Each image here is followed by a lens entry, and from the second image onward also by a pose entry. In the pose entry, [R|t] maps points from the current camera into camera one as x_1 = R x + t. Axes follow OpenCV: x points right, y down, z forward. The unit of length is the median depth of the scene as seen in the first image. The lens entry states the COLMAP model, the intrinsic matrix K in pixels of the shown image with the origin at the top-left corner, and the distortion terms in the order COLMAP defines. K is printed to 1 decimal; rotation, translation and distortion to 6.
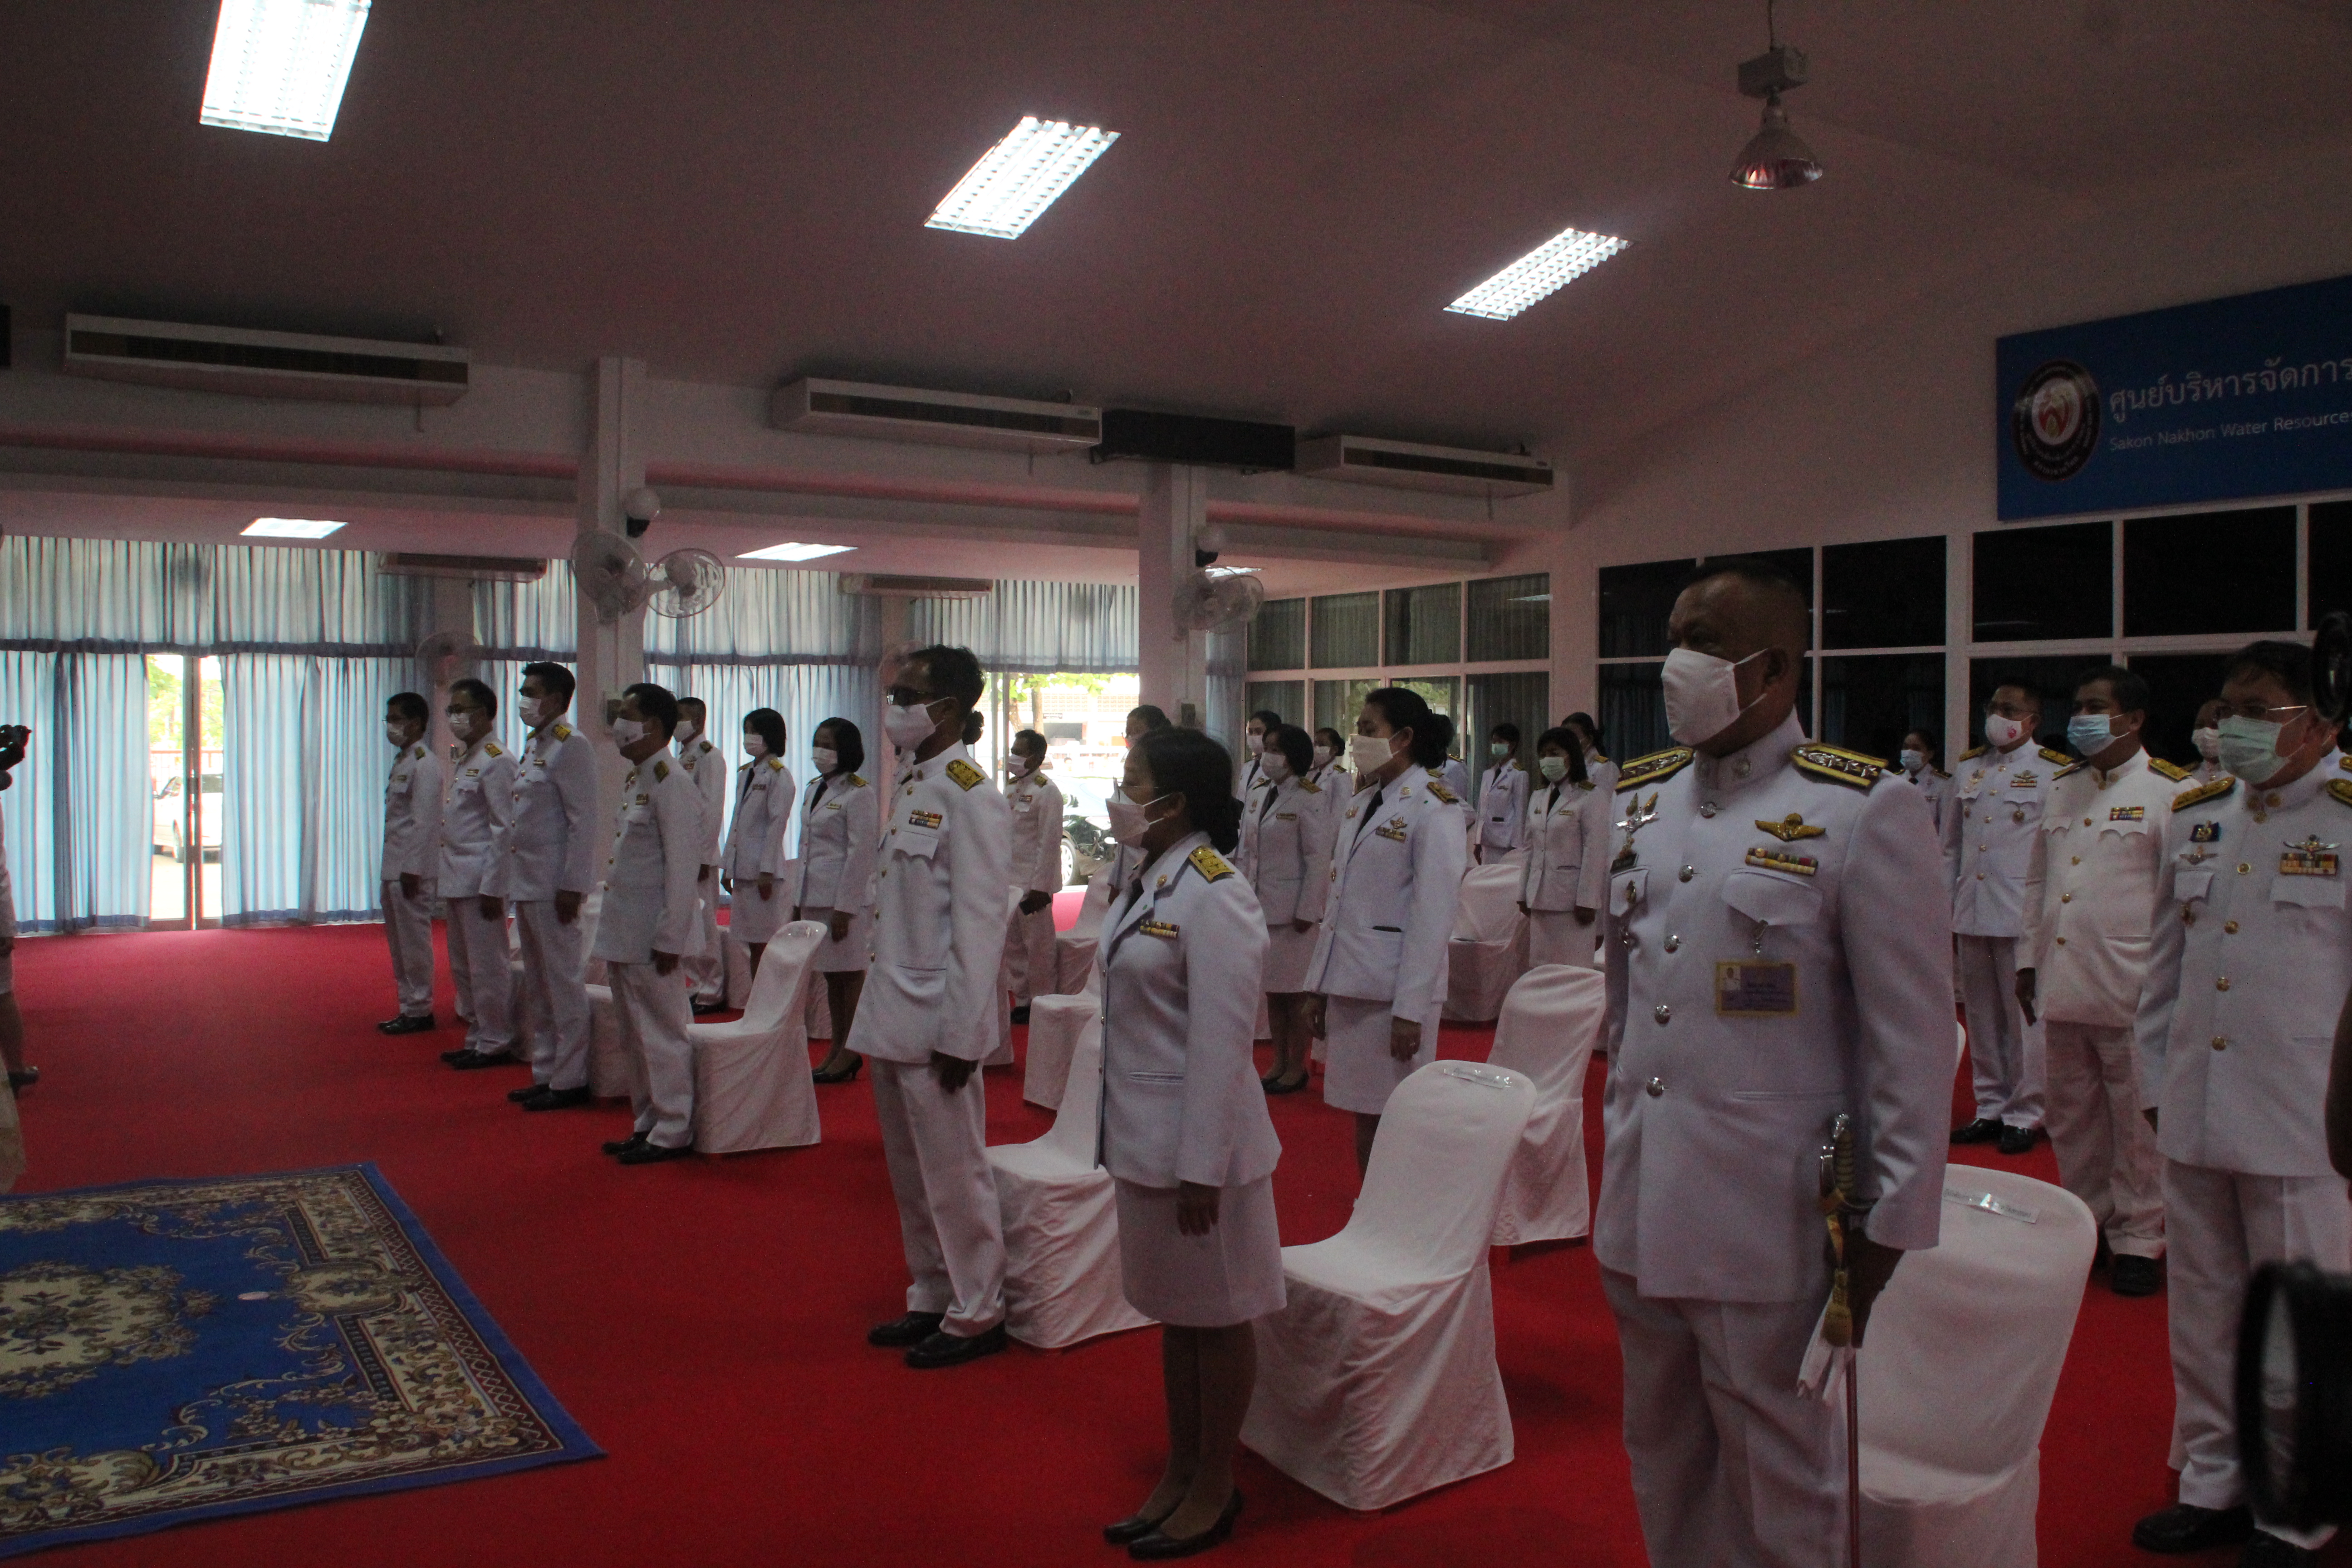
lens RADIAL K [[2021.1, 0, 1175.2], [0, 2021.1, 772.5], [0, 0, 1]] dist [-0.000074, 0.003989]
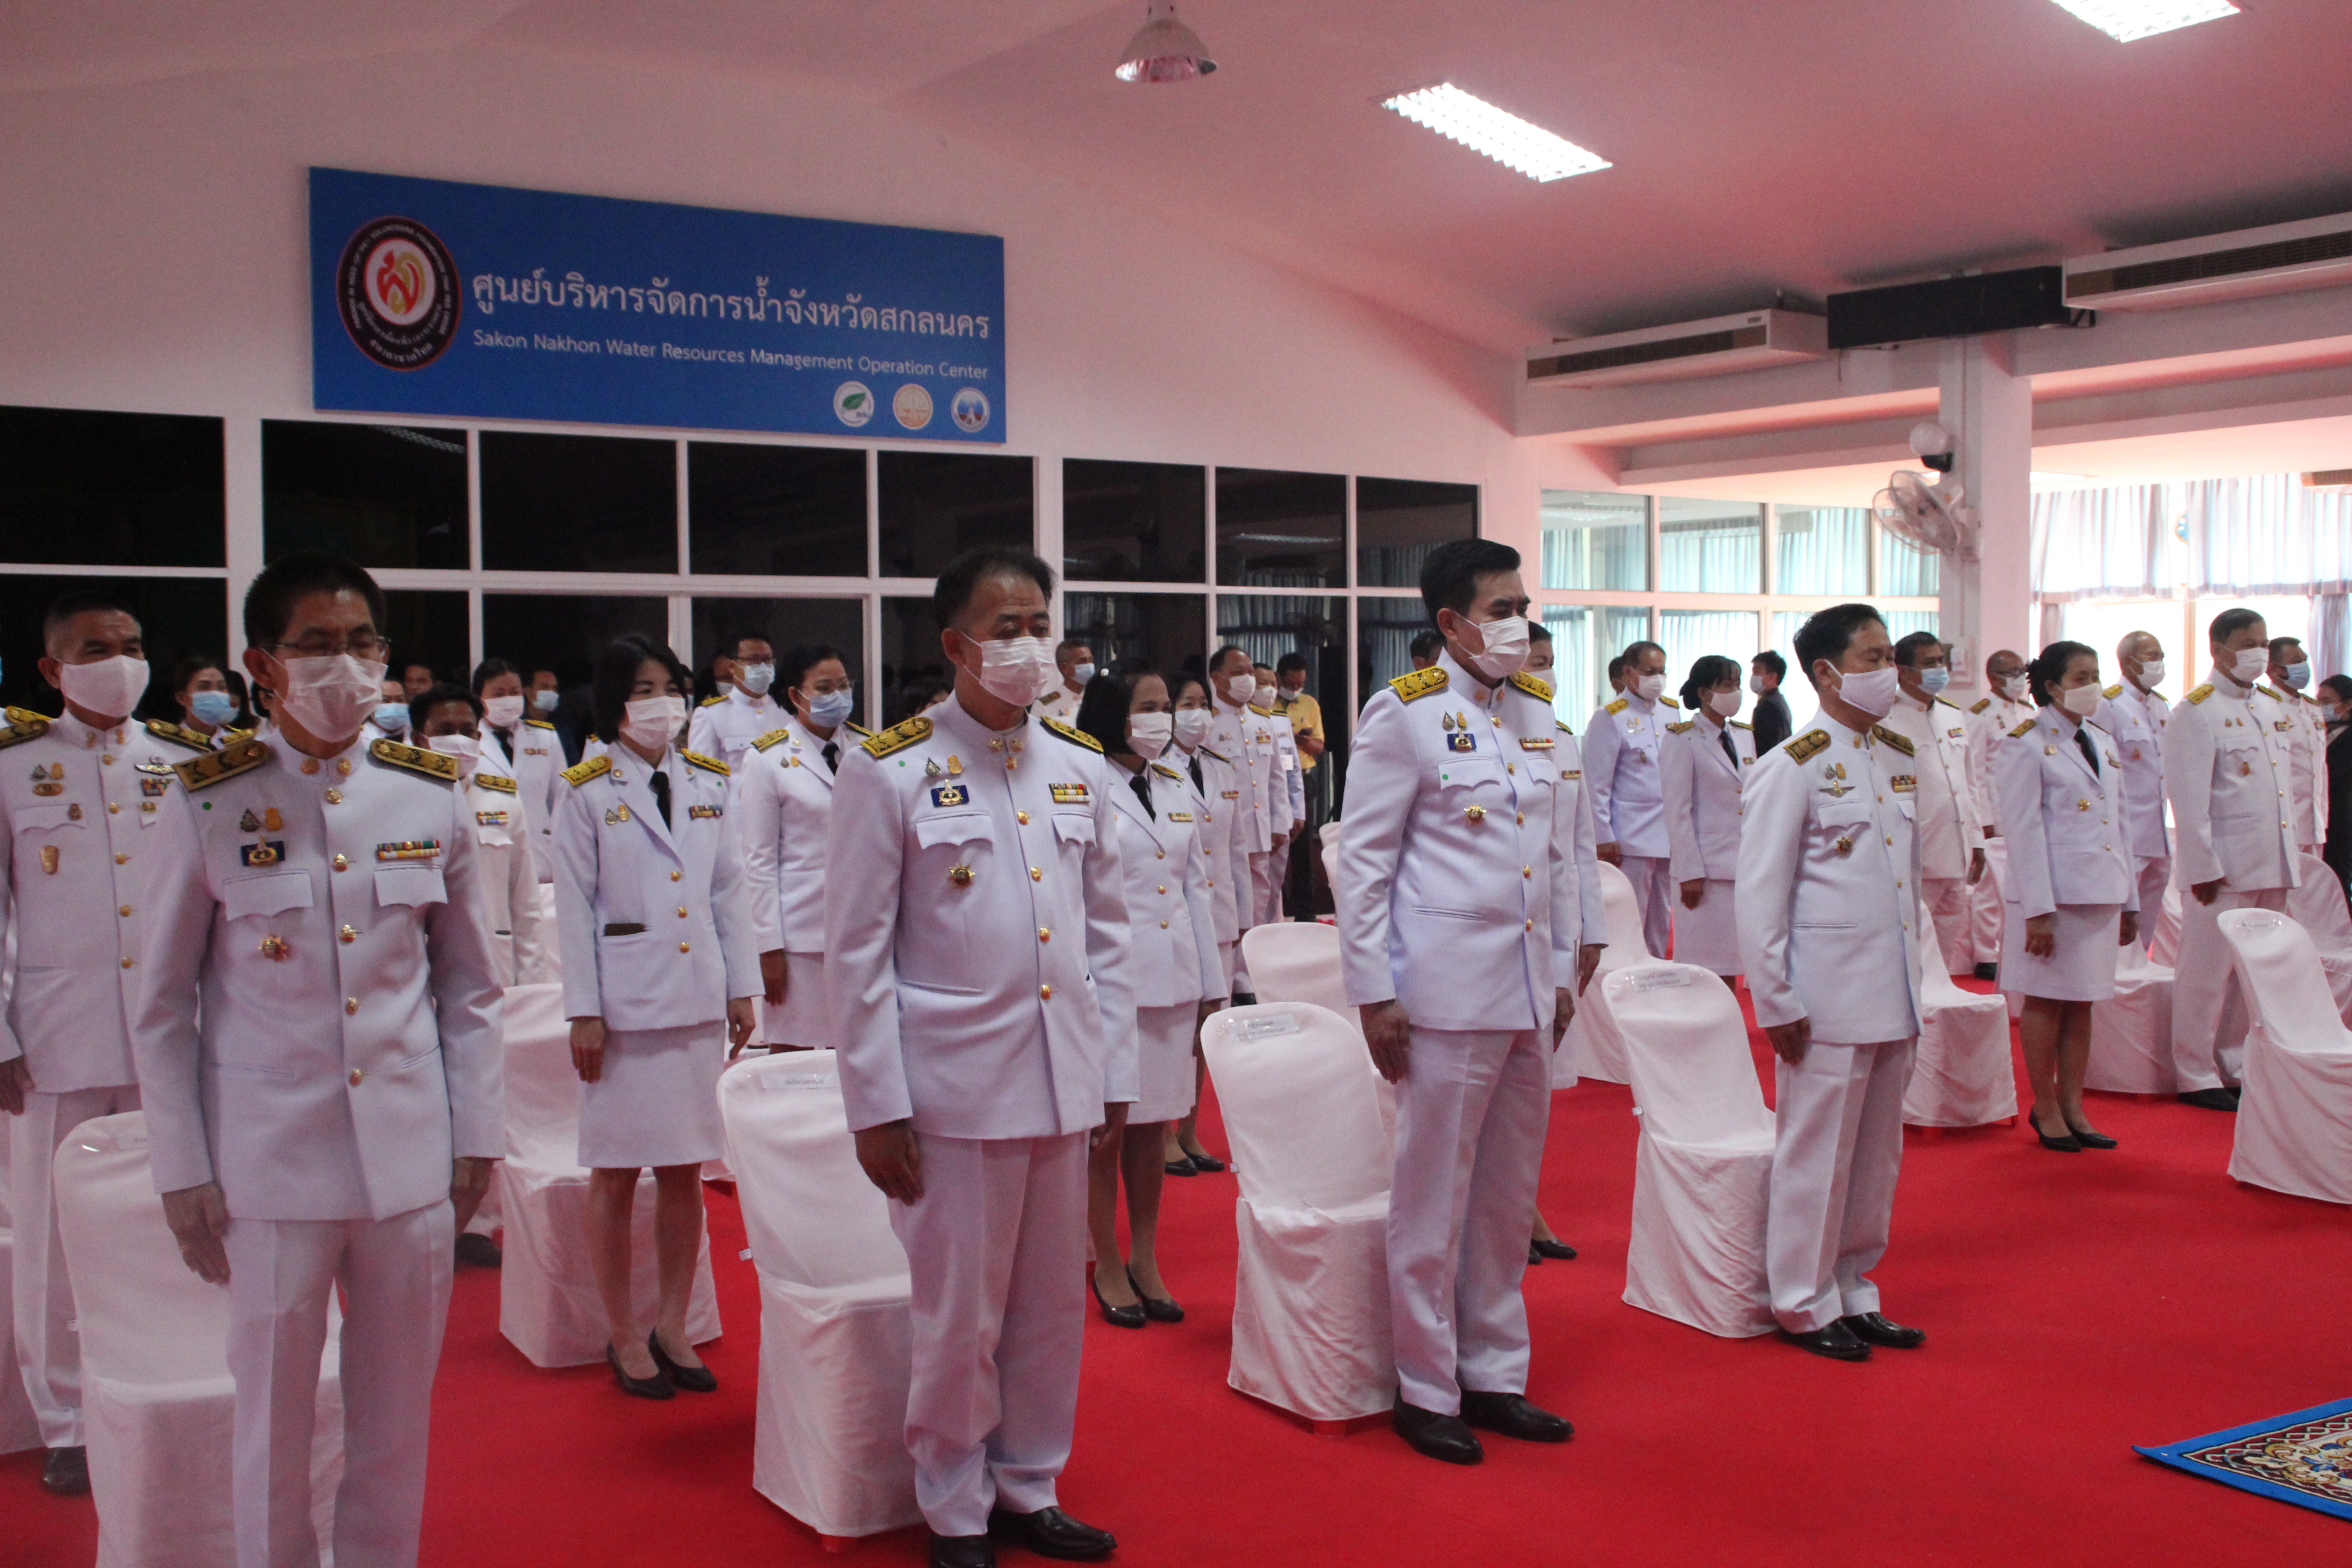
lens RADIAL K [[2774.7, 0, 1175.7], [0, 2774.7, 787.7], [0, 0, 1]] dist [-0.041632, 0.000000]
pose [[-0.020448, -0.028929, 0.999372, -0.691779], [0.034717, 0.998958, 0.029628, -0.001368], [-0.999188, 0.035301, -0.019422, 0.752385]]
